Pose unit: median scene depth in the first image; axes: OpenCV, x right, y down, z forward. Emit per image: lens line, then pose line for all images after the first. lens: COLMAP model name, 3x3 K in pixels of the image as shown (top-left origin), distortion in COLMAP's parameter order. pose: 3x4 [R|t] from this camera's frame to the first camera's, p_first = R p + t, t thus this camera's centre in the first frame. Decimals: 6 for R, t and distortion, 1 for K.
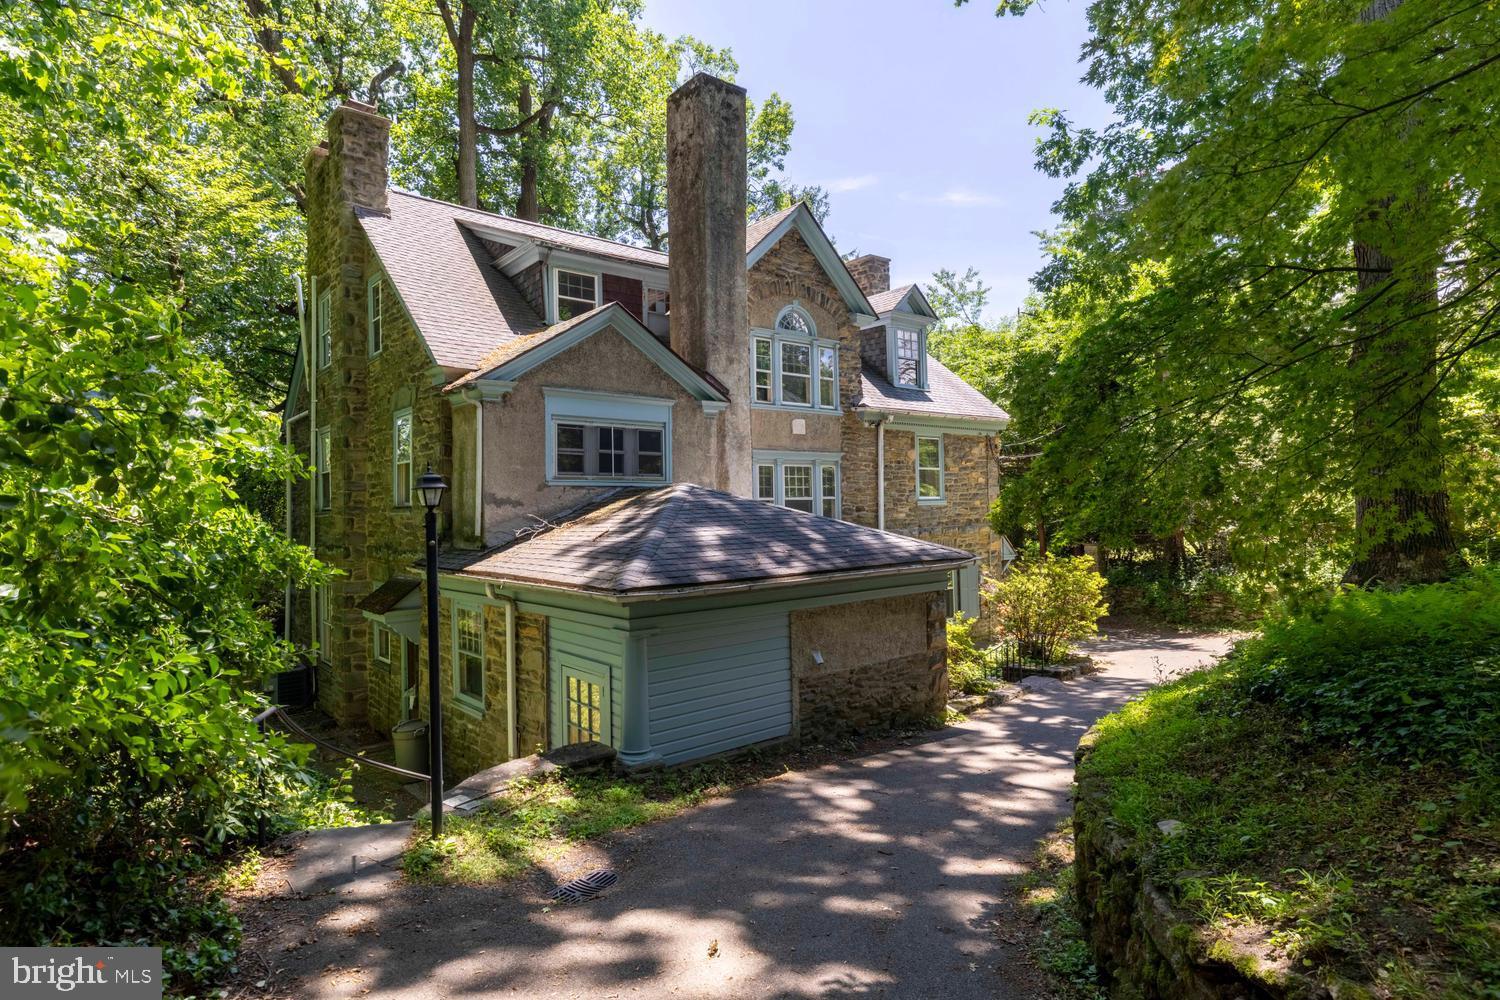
lens RADIAL K [[816.4, 0, 760.3], [0, 816.4, 505.2], [0, 0, 1]] dist [-0.004126, 0.000747]
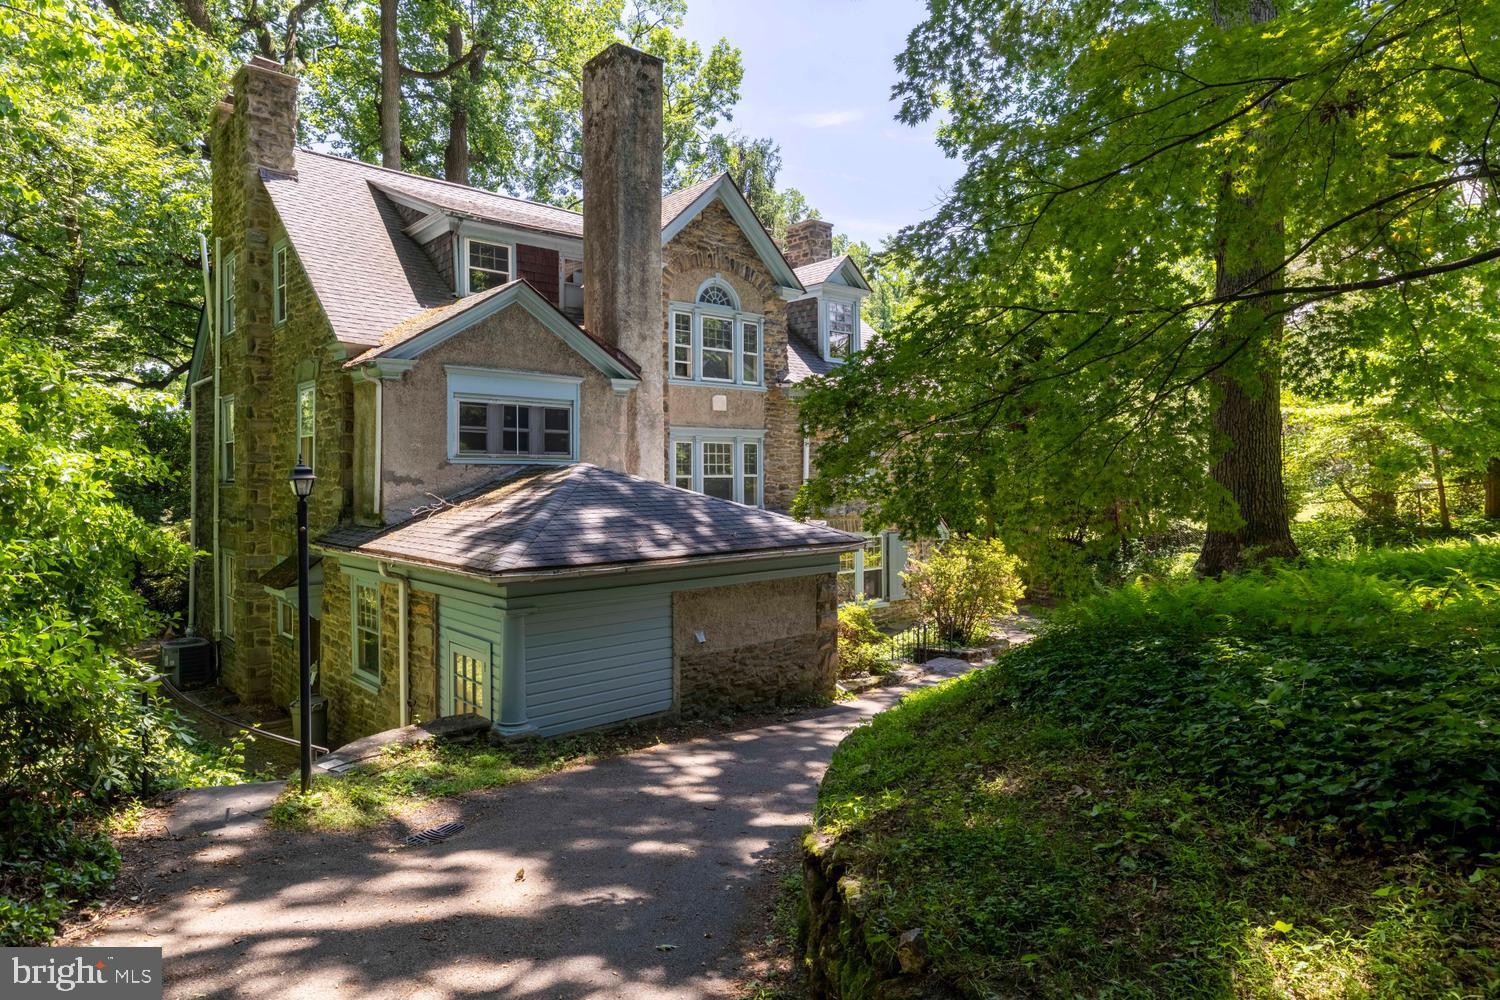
lens RADIAL K [[893.1, 0, 745.8], [0, 893.1, 488.4], [0, 0, 1]] dist [0.007103, -0.009828]
pose [[0.999682, 0.013770, 0.021113, 0.081113], [-0.014138, 0.999749, 0.017386, -0.017539], [-0.020869, -0.017678, 0.999626, -0.105163]]
